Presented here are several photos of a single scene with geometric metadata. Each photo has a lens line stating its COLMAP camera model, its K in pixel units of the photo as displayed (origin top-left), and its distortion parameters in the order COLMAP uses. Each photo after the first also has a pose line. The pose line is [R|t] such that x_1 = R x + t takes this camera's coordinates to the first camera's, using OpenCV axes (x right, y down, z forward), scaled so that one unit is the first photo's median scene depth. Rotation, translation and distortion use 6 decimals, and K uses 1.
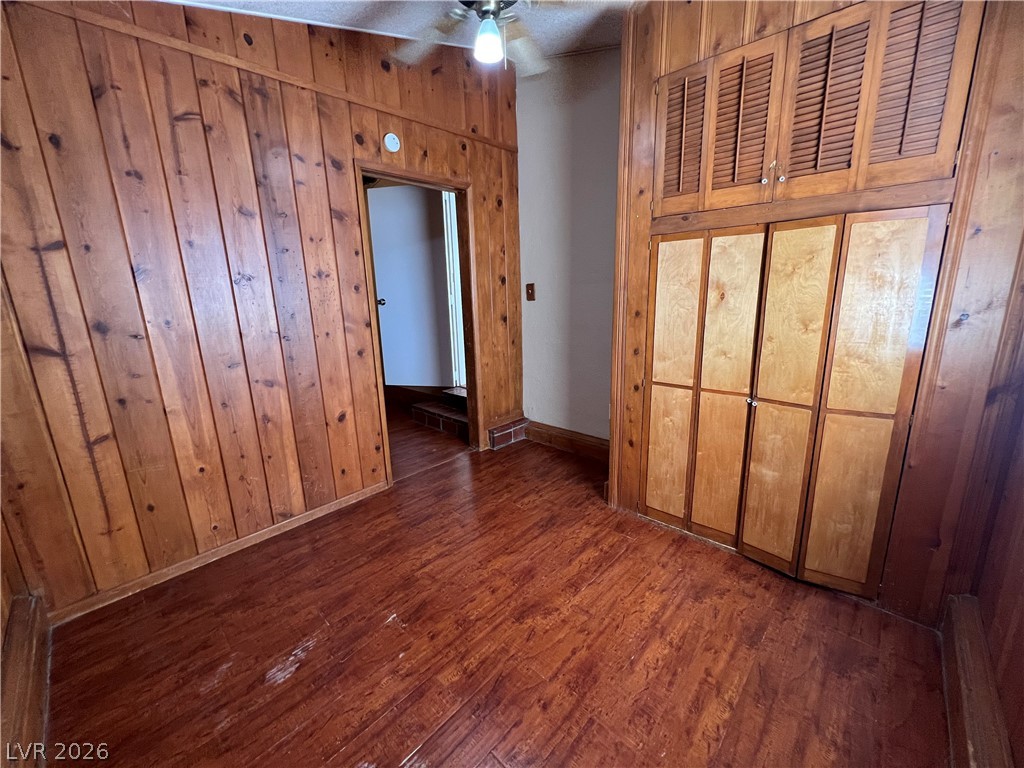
lens RADIAL K [[410.5, 0, 513.4], [0, 410.5, 381.7], [0, 0, 1]] dist [-0.003712, 0.000819]
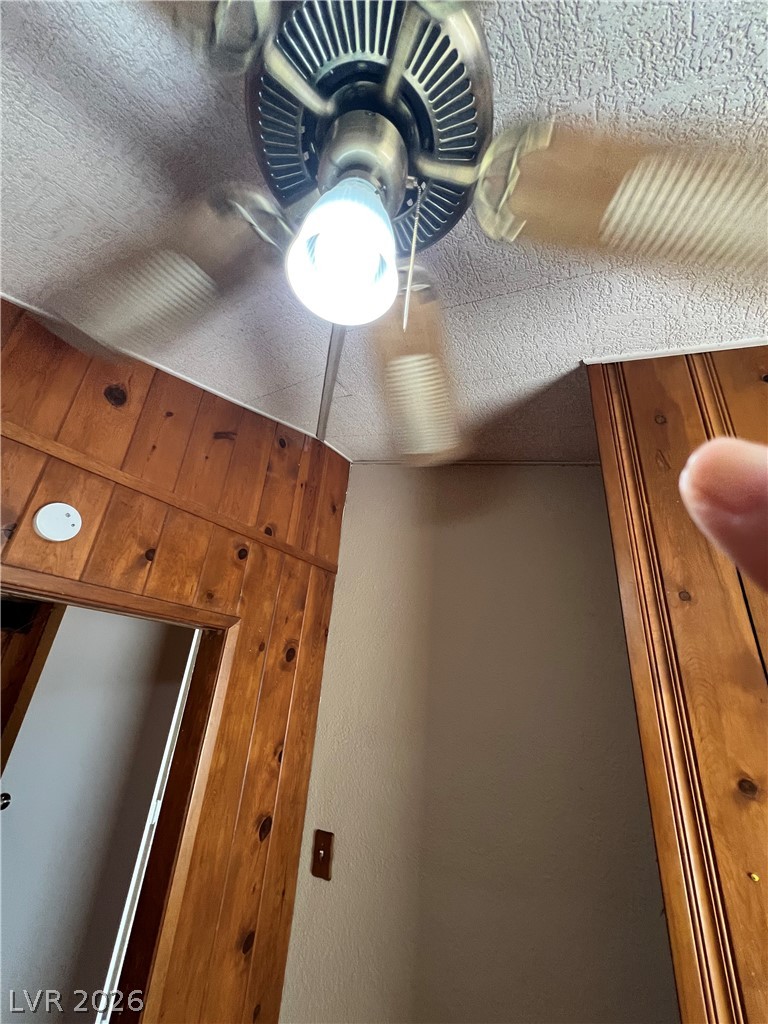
lens RADIAL K [[410.5, 0, 381.5], [0, 410.5, 514.4], [0, 0, 1]] dist [-0.003712, 0.000819]
pose [[0.975129, 0.176011, 0.134697, -0.023182], [-0.065180, 0.808595, -0.584745, -0.292847], [-0.211837, 0.561422, 0.799957, 0.472532]]
